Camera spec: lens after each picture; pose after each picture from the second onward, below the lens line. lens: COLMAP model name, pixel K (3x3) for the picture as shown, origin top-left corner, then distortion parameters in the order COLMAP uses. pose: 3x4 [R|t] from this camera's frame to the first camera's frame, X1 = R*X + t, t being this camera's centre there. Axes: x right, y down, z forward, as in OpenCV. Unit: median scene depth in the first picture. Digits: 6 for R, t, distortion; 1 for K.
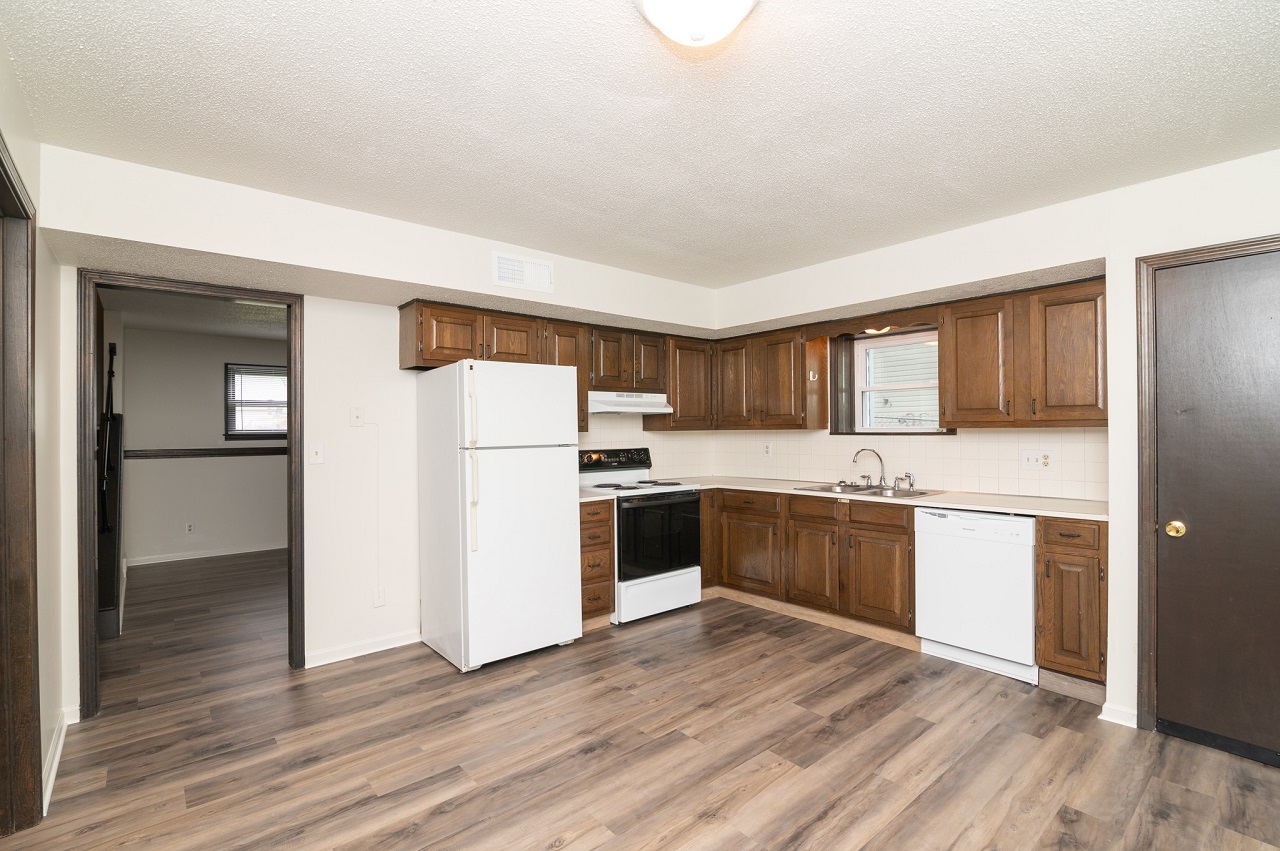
lens RADIAL K [[591.0, 0, 640.4], [0, 591.0, 426.7], [0, 0, 1]] dist [-0.019157, 0.001676]
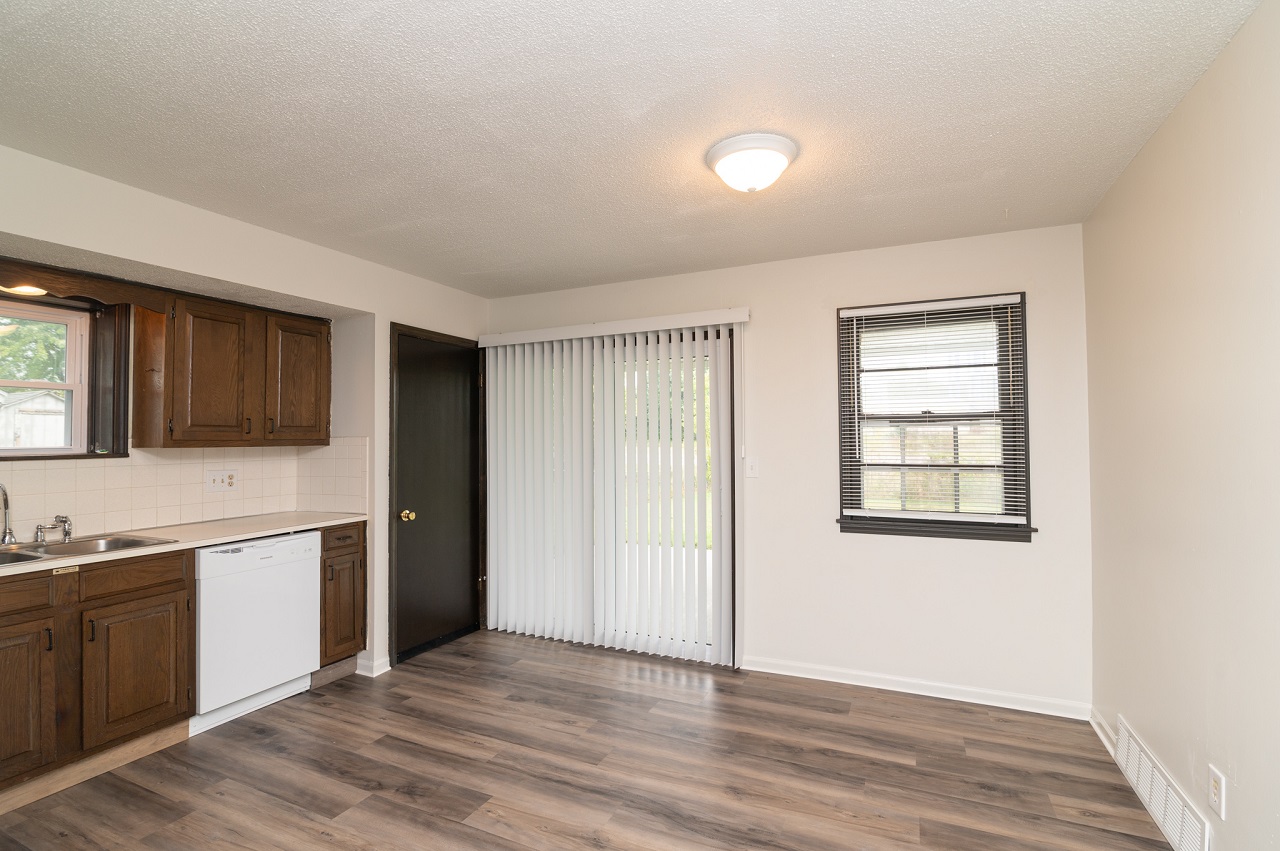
lens RADIAL K [[591.0, 0, 633.1], [0, 591.0, 423.0], [0, 0, 1]] dist [-0.019157, 0.001676]
pose [[-0.418719, 0.034394, 0.907464, -0.555048], [0.003656, 0.999338, -0.036189, -0.000268], [-0.908108, -0.011836, -0.418568, 0.923697]]
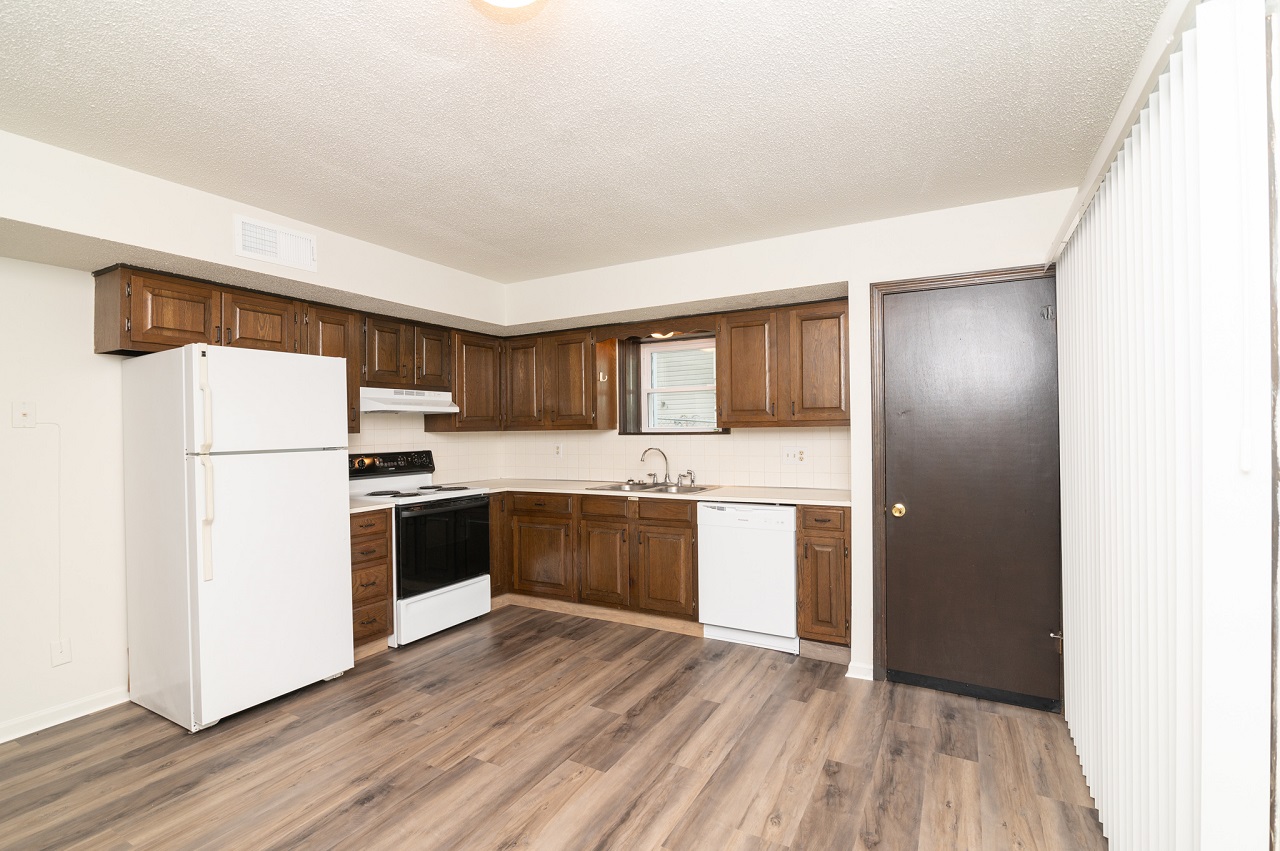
lens RADIAL K [[591.0, 0, 639.5], [0, 591.0, 425.4], [0, 0, 1]] dist [-0.019157, 0.001676]
pose [[0.935530, -0.001096, 0.353245, -0.011274], [0.002911, 0.999985, -0.004608, 0.003298], [-0.353235, 0.005339, 0.935519, 0.039755]]
